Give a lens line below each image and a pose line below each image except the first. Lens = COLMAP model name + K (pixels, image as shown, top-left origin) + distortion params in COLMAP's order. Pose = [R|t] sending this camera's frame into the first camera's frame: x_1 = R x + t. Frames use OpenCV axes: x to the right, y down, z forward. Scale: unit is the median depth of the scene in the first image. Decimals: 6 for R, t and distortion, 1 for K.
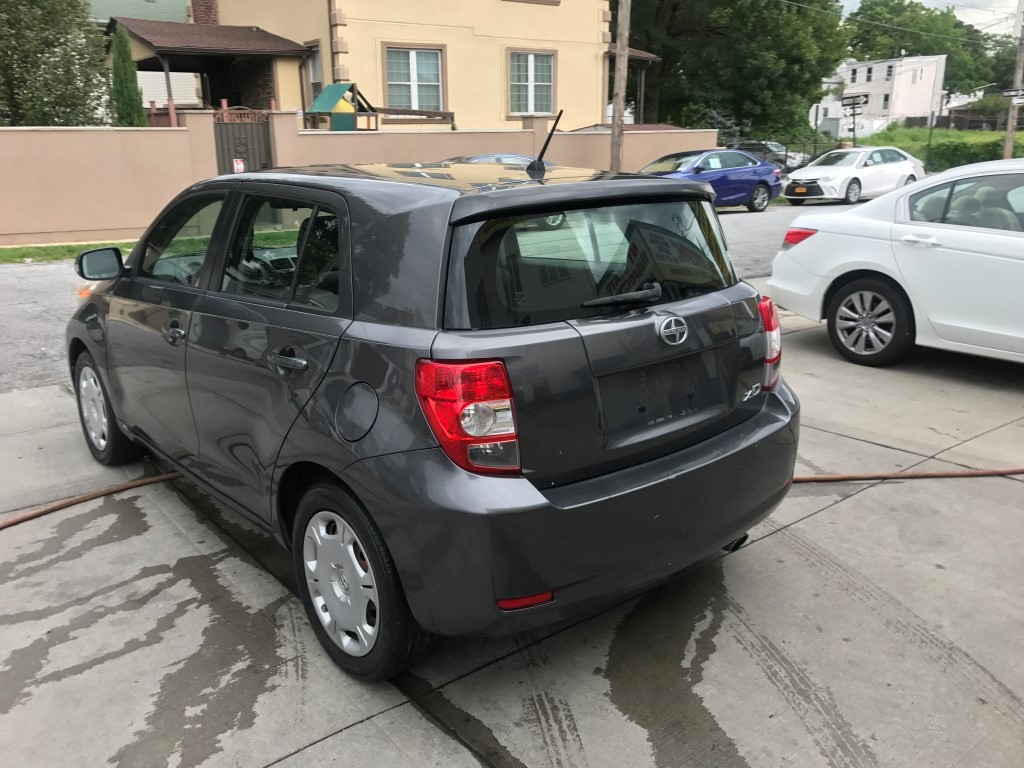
lens RADIAL K [[842.7, 0, 512.0], [0, 842.7, 384.0], [0, 0, 1]] dist [0.021424, -0.017893]
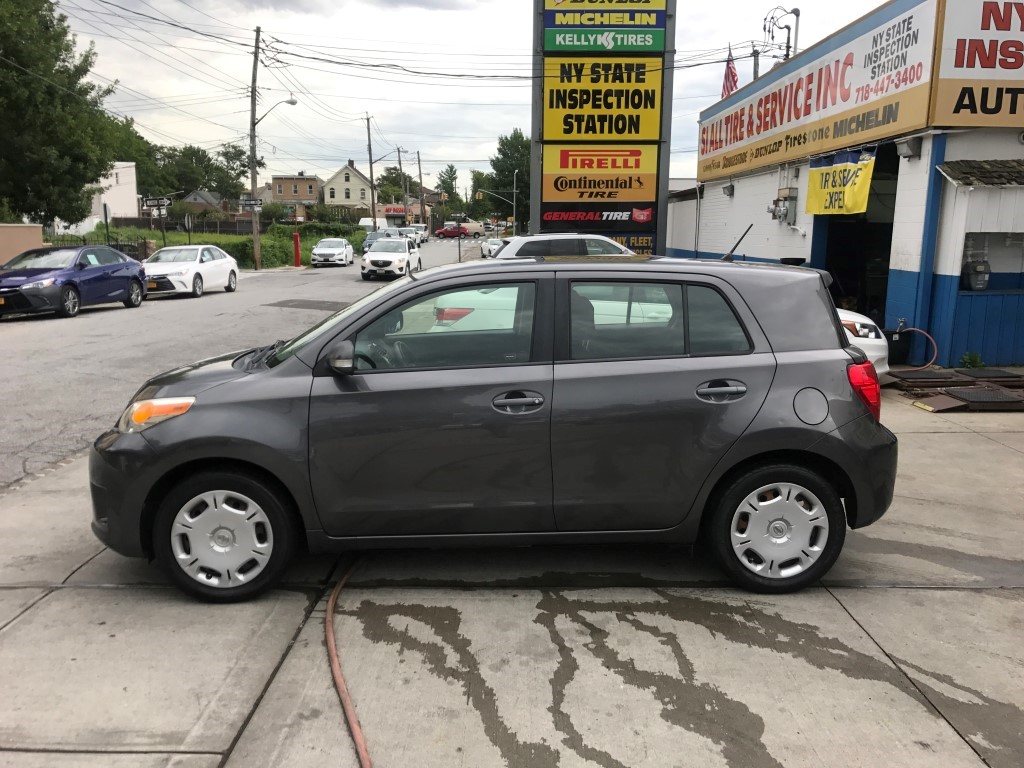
lens RADIAL K [[842.7, 0, 512.0], [0, 842.7, 384.0], [0, 0, 1]] dist [0.021424, -0.017893]
pose [[0.619703, -0.116071, 0.776206, -1.195764], [0.201439, 0.979396, -0.014368, -0.065397], [-0.758545, 0.165262, 0.630316, 0.282278]]
